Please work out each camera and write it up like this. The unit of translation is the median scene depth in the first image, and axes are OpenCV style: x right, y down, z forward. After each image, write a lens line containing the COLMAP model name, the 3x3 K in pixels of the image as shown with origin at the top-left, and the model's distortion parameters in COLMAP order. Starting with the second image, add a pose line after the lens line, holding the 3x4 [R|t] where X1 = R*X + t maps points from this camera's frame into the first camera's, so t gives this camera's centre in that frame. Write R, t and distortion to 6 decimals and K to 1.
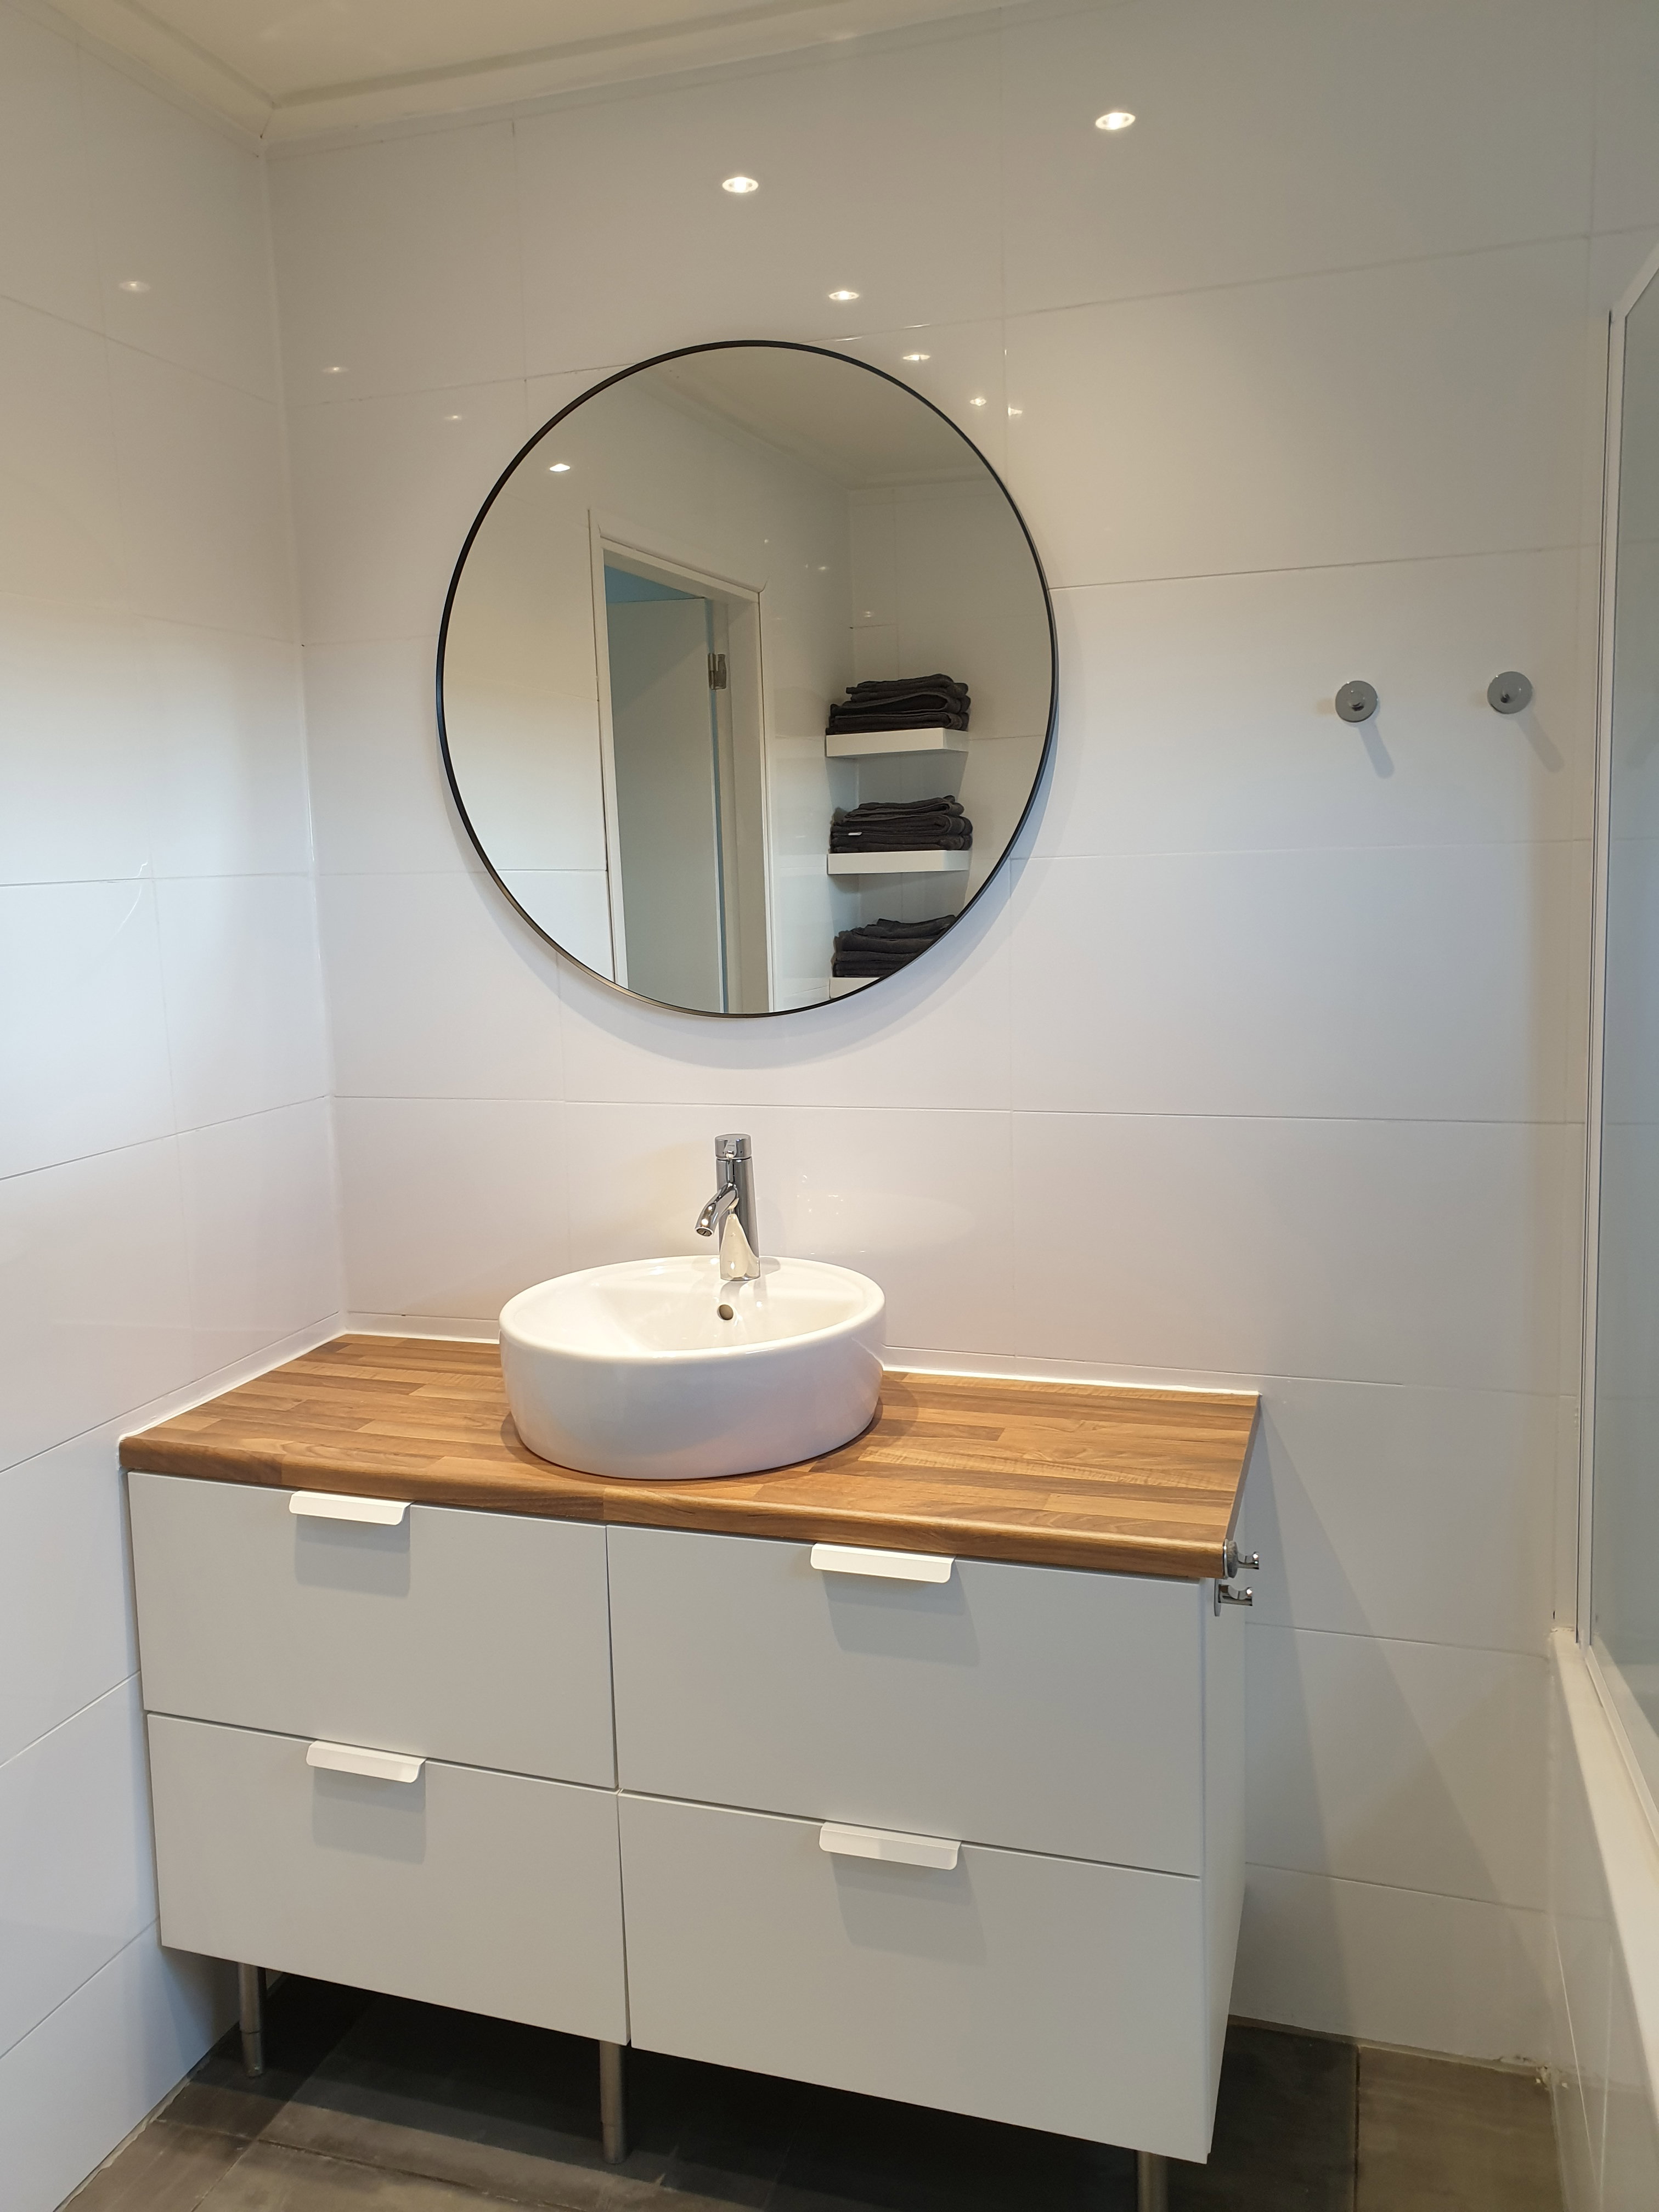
lens RADIAL K [[1730.4, 0, 829.5], [0, 1730.4, 1106.0], [0, 0, 1]] dist [0.003619, -0.229220]
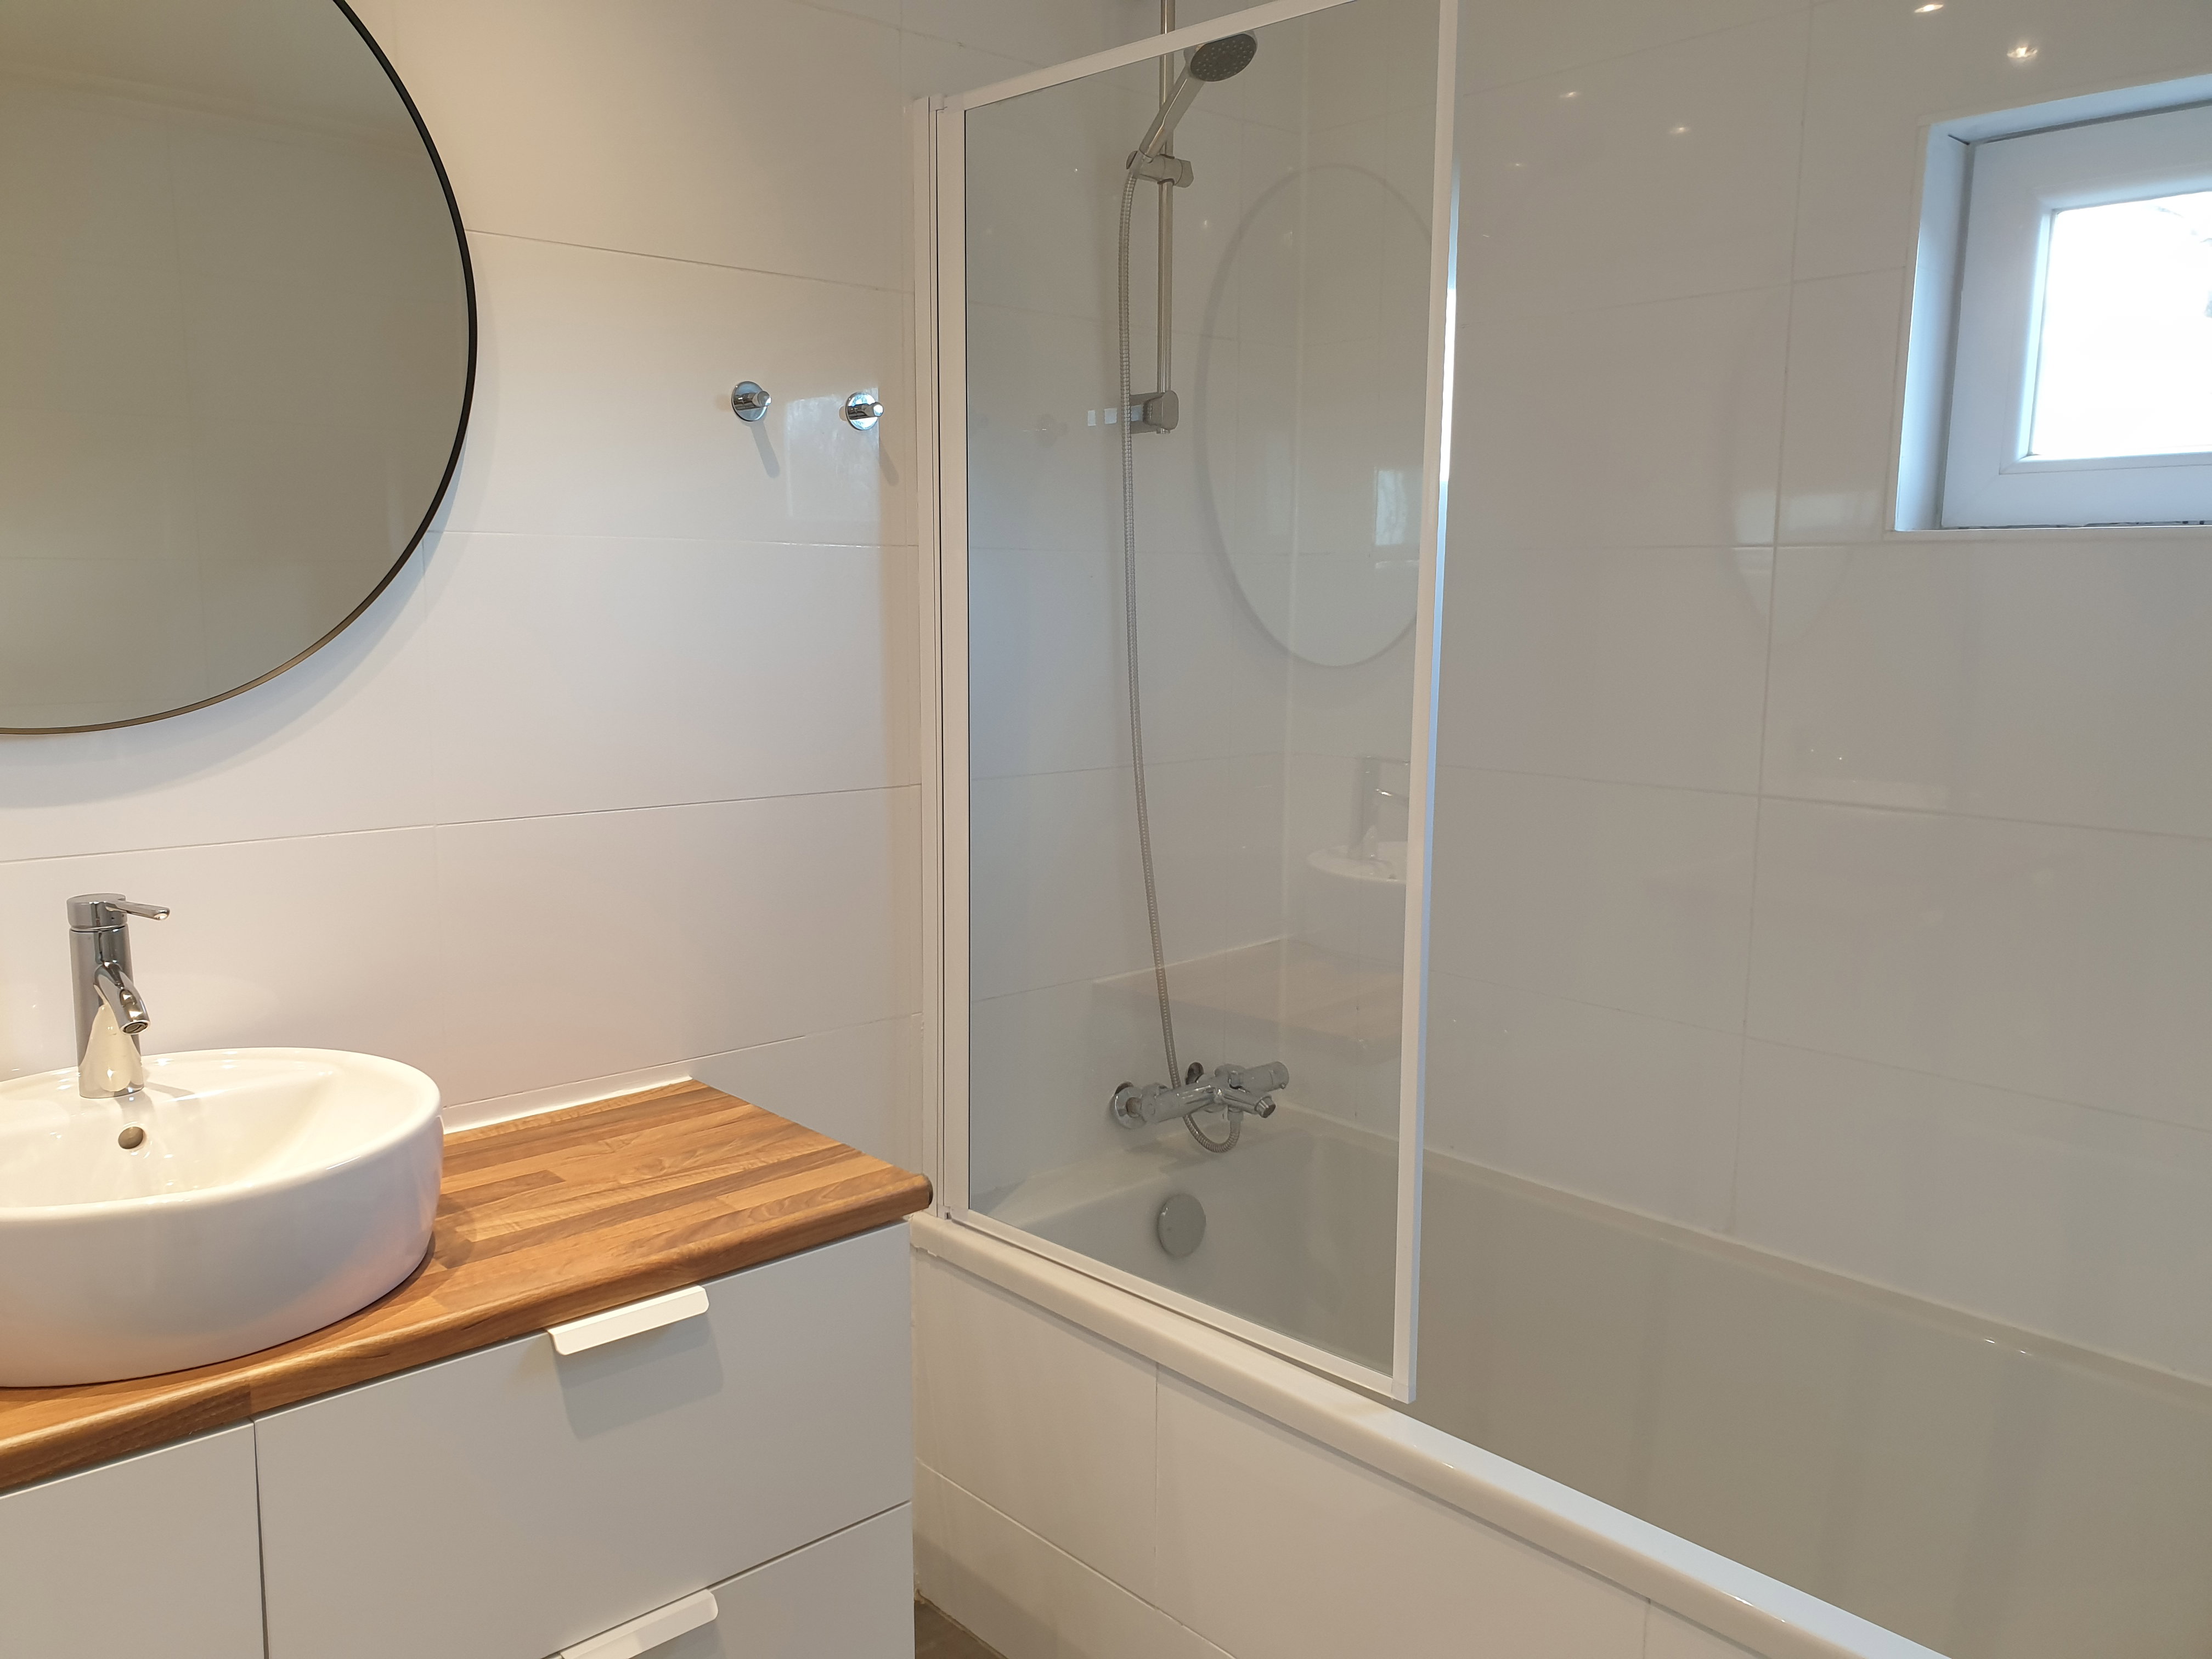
lens RADIAL K [[1730.4, 0, 1106.0], [0, 1730.4, 829.5], [0, 0, 1]] dist [0.003619, -0.229220]
pose [[0.481363, -0.102554, 0.870501, -0.542602], [0.114423, 0.991985, 0.053594, -0.004369], [-0.869021, 0.073807, 0.489239, 0.307477]]
